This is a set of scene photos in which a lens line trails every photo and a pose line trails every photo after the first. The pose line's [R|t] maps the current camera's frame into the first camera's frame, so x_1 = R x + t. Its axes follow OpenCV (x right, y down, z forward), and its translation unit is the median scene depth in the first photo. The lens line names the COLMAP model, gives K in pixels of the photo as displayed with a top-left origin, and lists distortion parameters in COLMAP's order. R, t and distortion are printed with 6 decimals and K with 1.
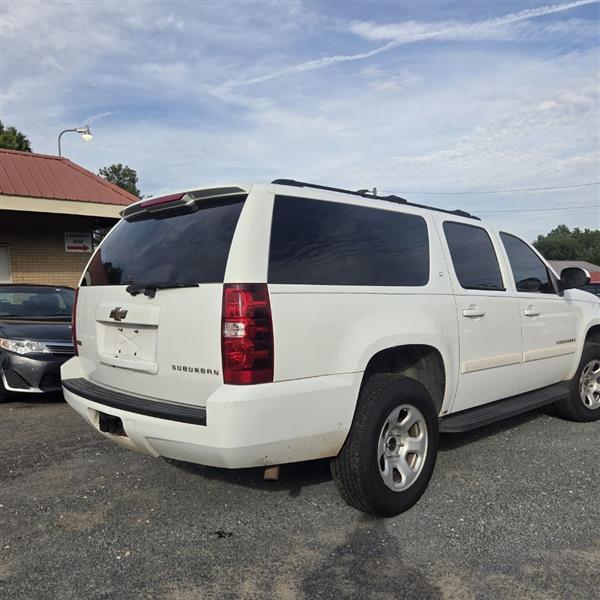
lens RADIAL K [[565.7, 0, 313.6], [0, 565.7, 310.9], [0, 0, 1]] dist [0.090103, -0.082025]
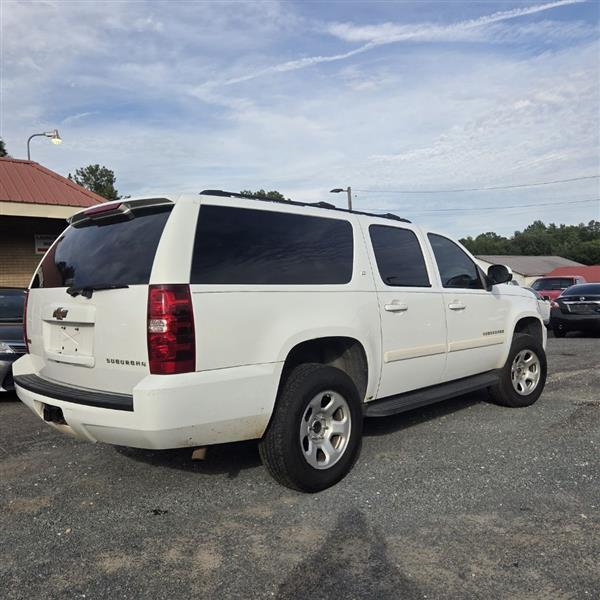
lens RADIAL K [[564.9, 0, 316.8], [0, 564.9, 298.8], [0, 0, 1]] dist [0.087379, -0.078693]
pose [[0.999342, -0.014594, 0.033194, 0.061179], [0.015142, 0.999752, -0.016328, 0.001486], [-0.032948, 0.016820, 0.999316, -0.062595]]
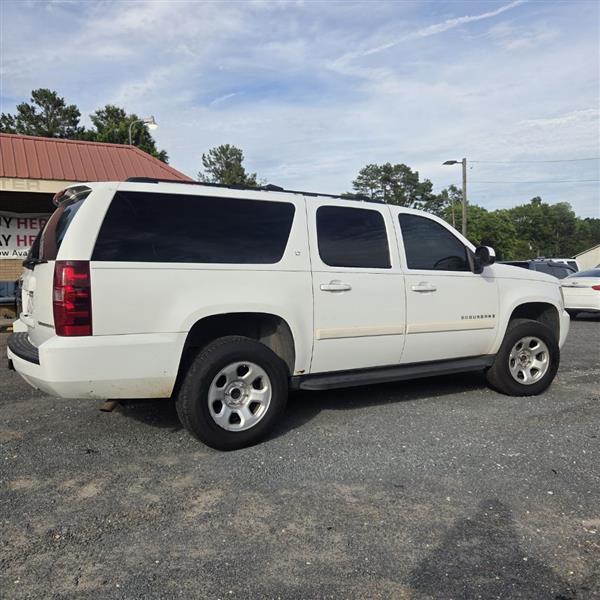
lens RADIAL K [[566.0, 0, 299.8], [0, 566.0, 304.4], [0, 0, 1]] dist [0.069503, -0.052865]
pose [[0.972039, 0.026602, -0.233307, 0.321990], [-0.018185, 0.999106, 0.038151, -0.003057], [0.234114, -0.032842, 0.971654, -0.081868]]
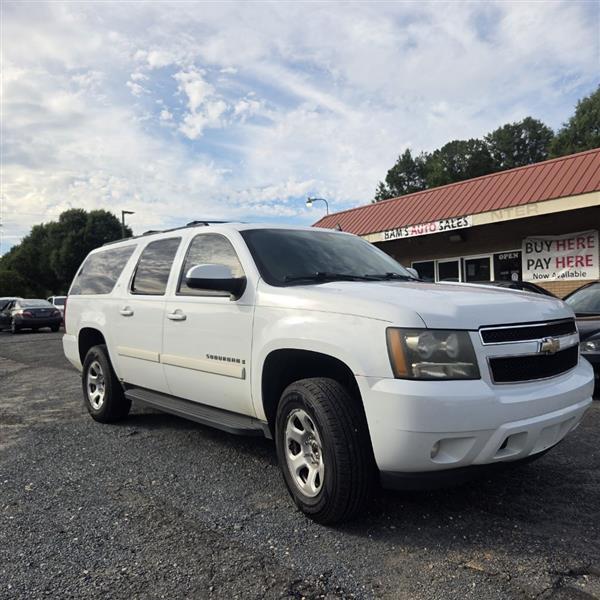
lens RADIAL K [[562.3, 0, 299.6], [0, 562.3, 317.6], [0, 0, 1]] dist [0.068820, -0.056191]
pose [[-0.108702, 0.052635, -0.992680, 1.042441], [-0.011019, 0.998472, 0.054149, -0.039496], [0.994013, 0.016825, -0.107956, 1.042202]]
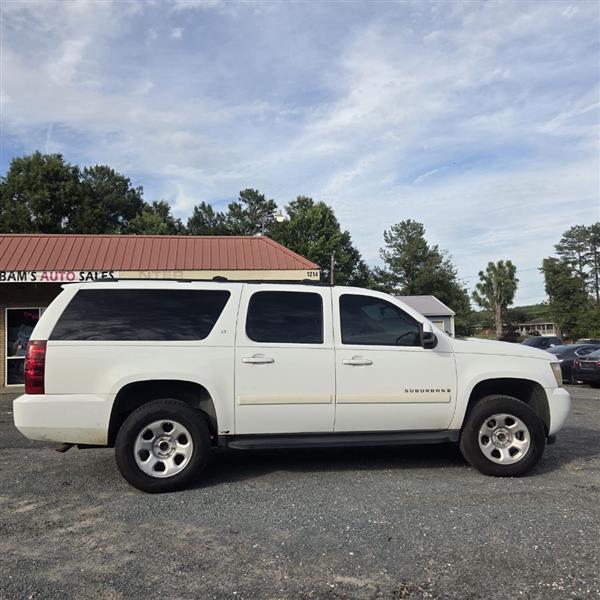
lens RADIAL K [[560.6, 0, 300.1], [0, 560.6, 298.0], [0, 0, 1]] dist [0.063231, -0.007361]
pose [[0.815948, -0.030238, -0.577334, 0.763677], [-0.024721, 0.995893, -0.087098, -0.020236], [0.577597, 0.085340, 0.811849, -0.020580]]
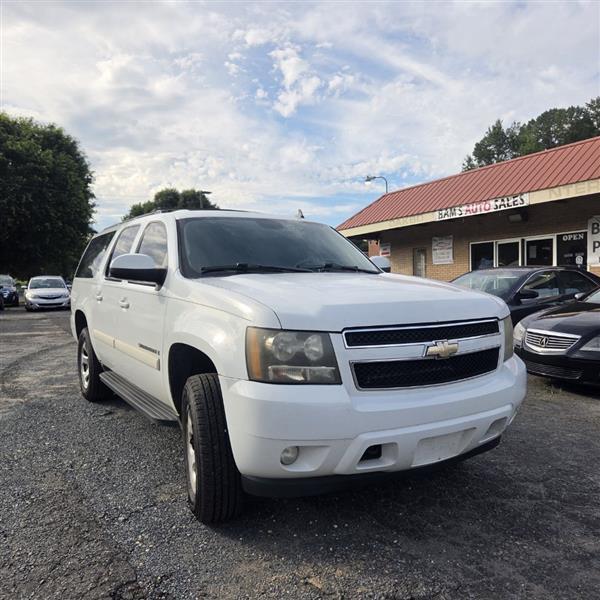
lens RADIAL K [[559.4, 0, 301.4], [0, 559.4, 317.8], [0, 0, 1]] dist [0.071830, -0.066269]
pose [[-0.267853, 0.088208, -0.959414, 0.979434], [-0.021225, 0.995018, 0.097407, -0.058766], [0.963226, 0.046455, -0.264646, 1.233099]]
